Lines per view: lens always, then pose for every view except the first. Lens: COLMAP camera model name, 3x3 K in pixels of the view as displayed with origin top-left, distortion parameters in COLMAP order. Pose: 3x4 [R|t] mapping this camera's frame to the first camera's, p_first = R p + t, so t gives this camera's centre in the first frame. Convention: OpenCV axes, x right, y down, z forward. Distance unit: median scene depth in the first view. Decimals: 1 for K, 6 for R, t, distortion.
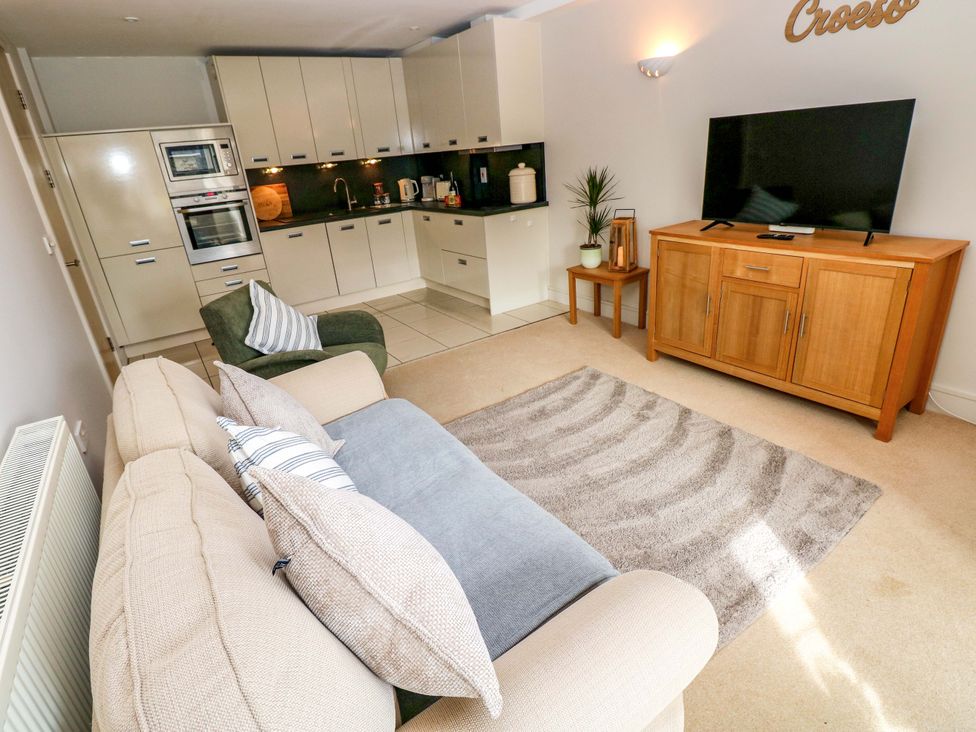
lens RADIAL K [[508.9, 0, 483.7], [0, 508.9, 357.8], [0, 0, 1]] dist [0.001630, -0.016057]
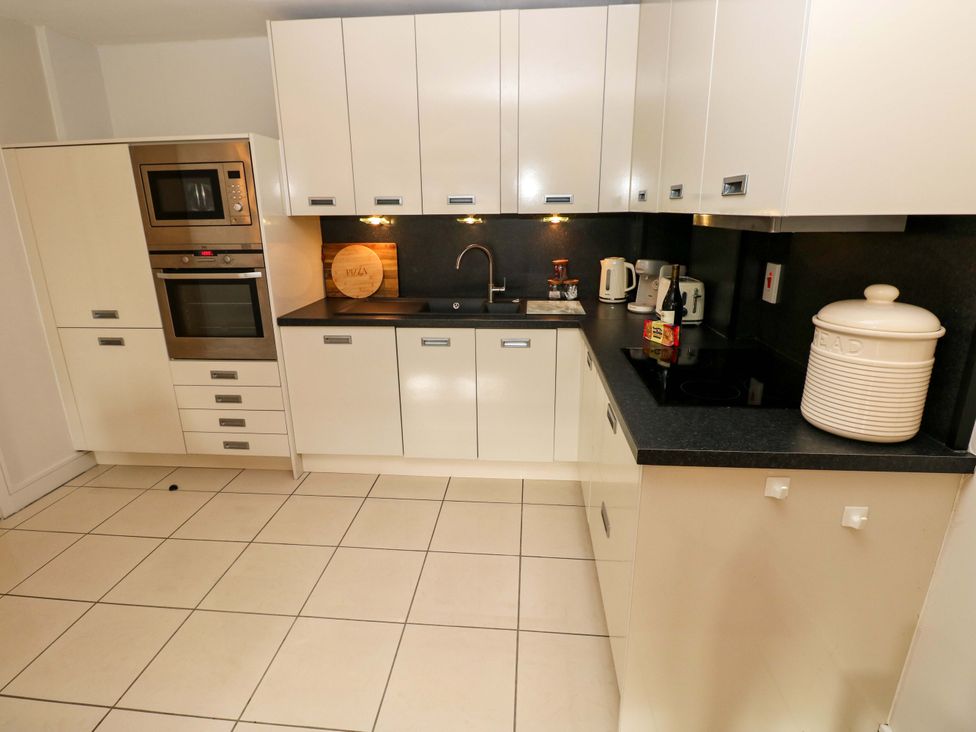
lens RADIAL K [[508.9, 0, 483.7], [0, 508.9, 357.8], [0, 0, 1]] dist [0.001630, -0.016057]
pose [[0.778303, 0.243958, -0.578557, 0.066256], [-0.286732, 0.957839, 0.018162, -0.264335], [0.558595, 0.151755, 0.815440, 0.615953]]
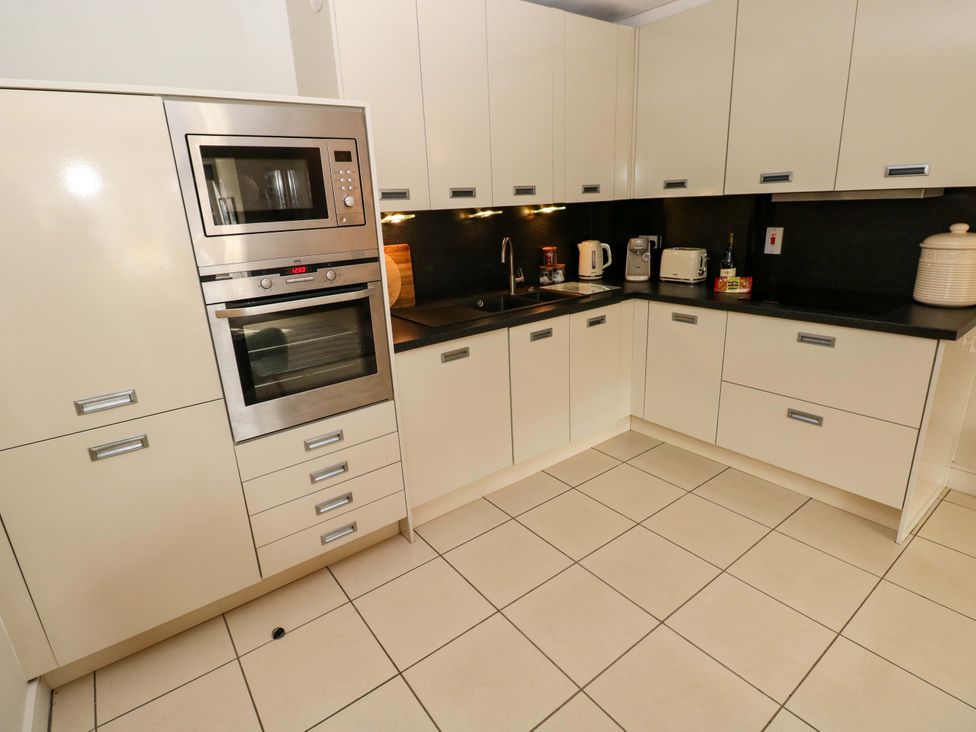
lens RADIAL K [[508.9, 0, 483.7], [0, 508.9, 357.8], [0, 0, 1]] dist [0.001630, -0.016057]
pose [[0.997923, 0.018121, 0.061813, -0.356360], [-0.011857, 0.994892, -0.100243, -0.183425], [-0.063314, 0.099302, 0.993041, 0.512131]]
